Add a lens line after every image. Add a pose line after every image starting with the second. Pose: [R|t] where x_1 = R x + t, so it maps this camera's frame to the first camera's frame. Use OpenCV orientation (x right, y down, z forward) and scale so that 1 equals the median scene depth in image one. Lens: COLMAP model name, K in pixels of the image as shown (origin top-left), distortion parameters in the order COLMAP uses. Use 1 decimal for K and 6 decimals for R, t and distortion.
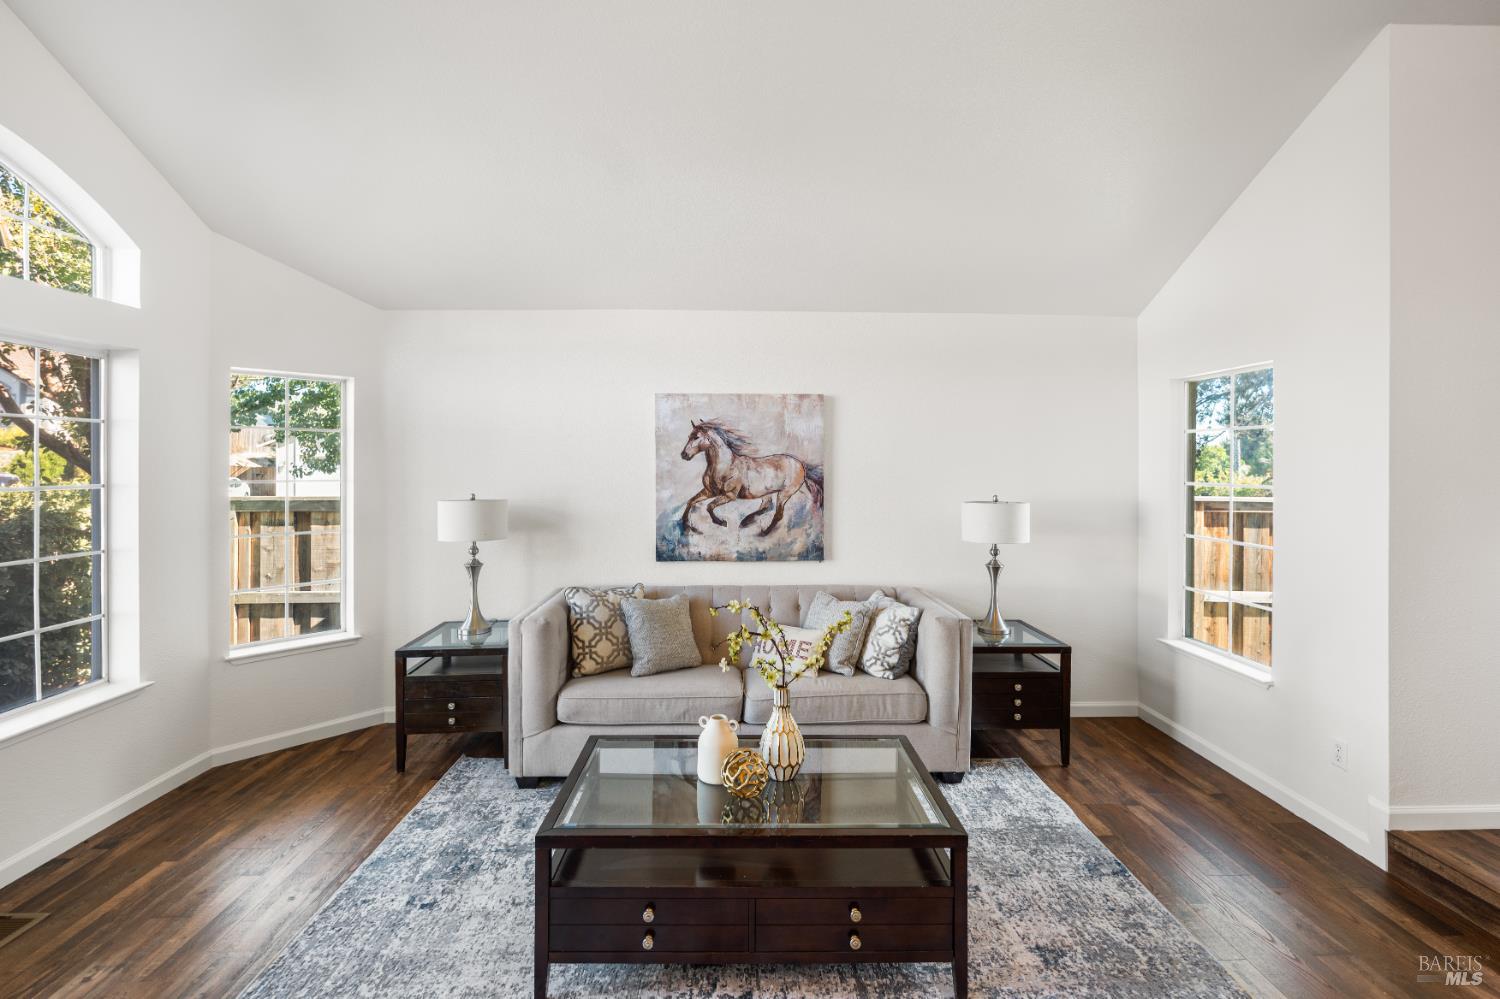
lens RADIAL K [[675.5, 0, 751.1], [0, 675.5, 473.8], [0, 0, 1]] dist [-0.000676, 0.000436]
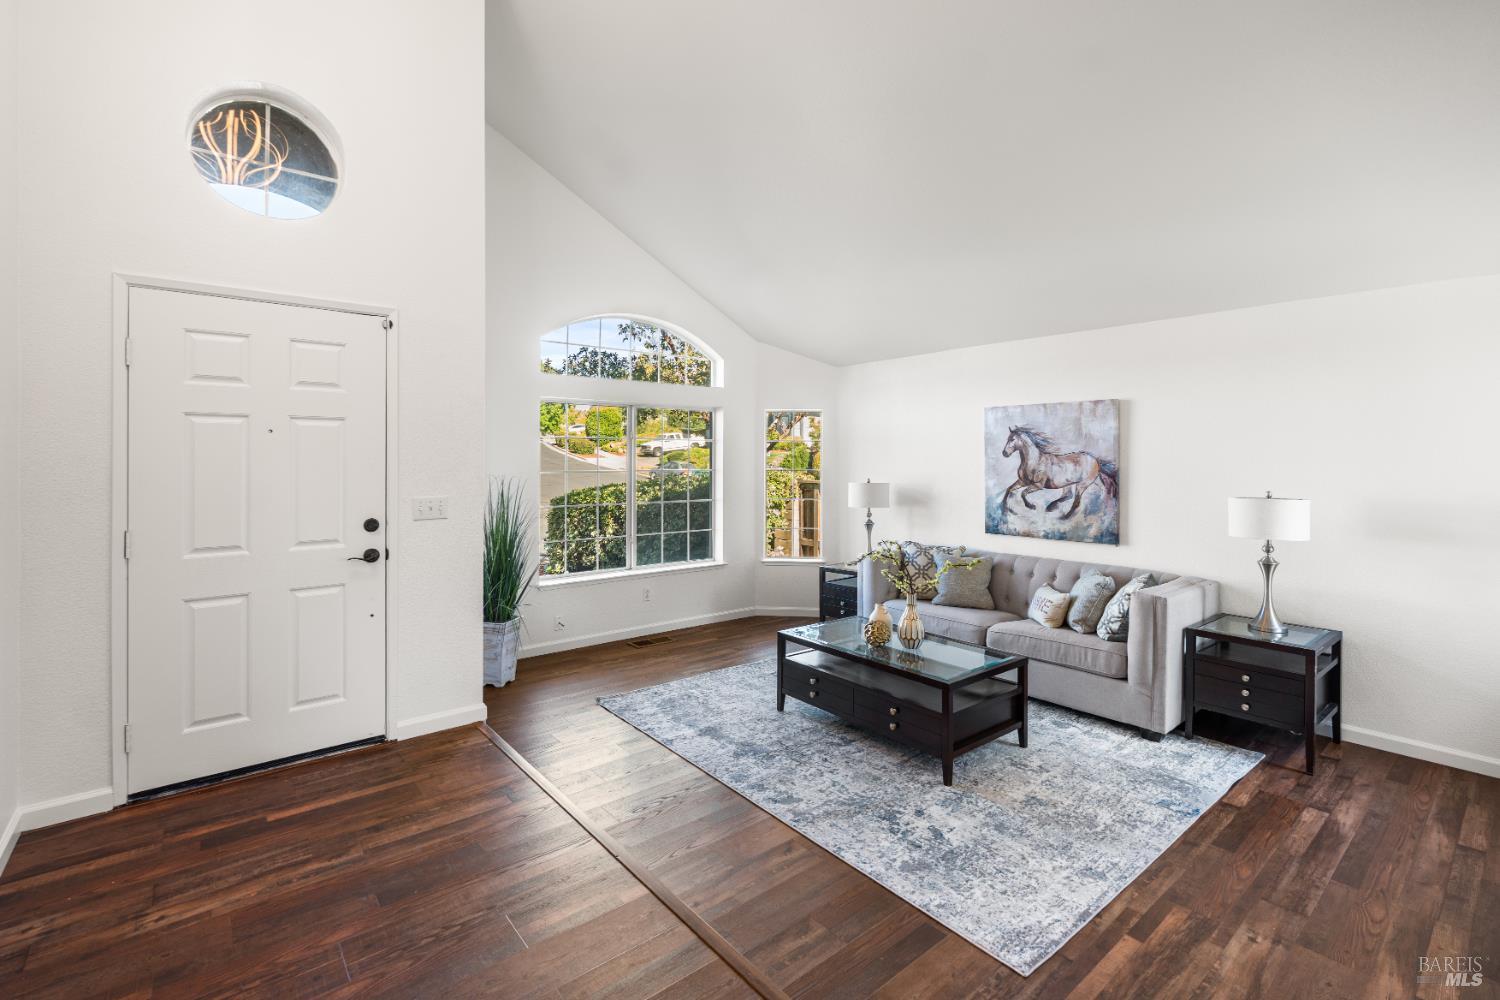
lens RADIAL K [[675.5, 0, 737.1], [0, 675.5, 456.6], [0, 0, 1]] dist [-0.000676, 0.000436]
pose [[0.602198, -0.006234, -0.798322, 0.633748], [-0.009636, 0.999840, -0.015076, 0.003313], [0.798288, 0.016772, 0.602042, -0.199962]]
